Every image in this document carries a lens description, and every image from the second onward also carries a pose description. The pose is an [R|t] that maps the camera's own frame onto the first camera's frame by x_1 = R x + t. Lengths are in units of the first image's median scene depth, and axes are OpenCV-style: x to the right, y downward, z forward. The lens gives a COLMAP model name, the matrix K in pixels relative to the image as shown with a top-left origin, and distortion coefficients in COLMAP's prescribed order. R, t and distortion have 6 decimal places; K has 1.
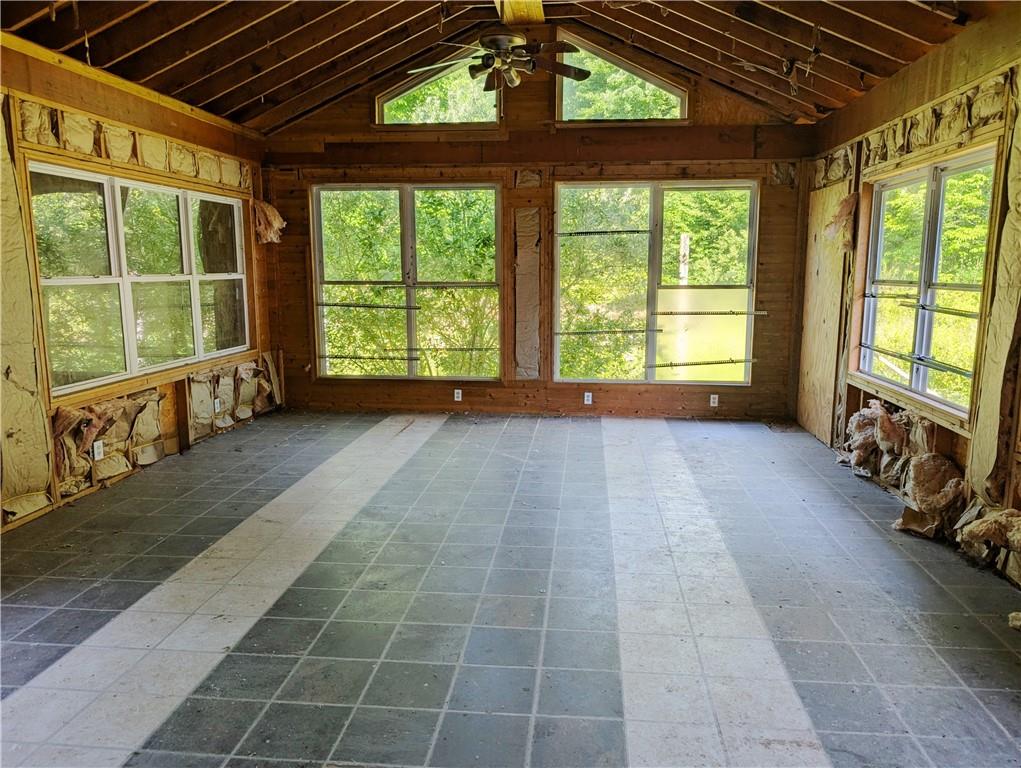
lens RADIAL K [[731.7, 0, 510.4], [0, 731.7, 386.3], [0, 0, 1]] dist [-0.008464, -0.002452]
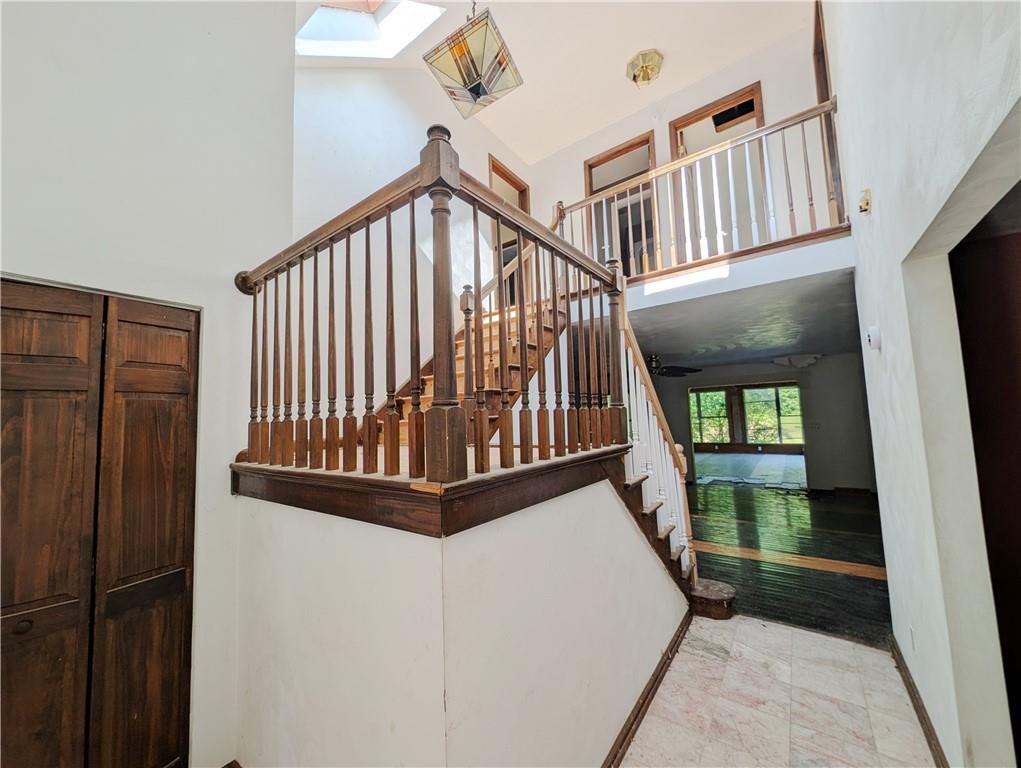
lens RADIAL K [[392.4, 0, 505.1], [0, 392.4, 384.8], [0, 0, 1]] dist [0.000999, -0.000020]
pose [[0.858430, -0.070220, -0.508101, 0.037235], [-0.051041, 0.973974, -0.220837, 0.194682], [0.510385, 0.215507, 0.832505, -1.225411]]
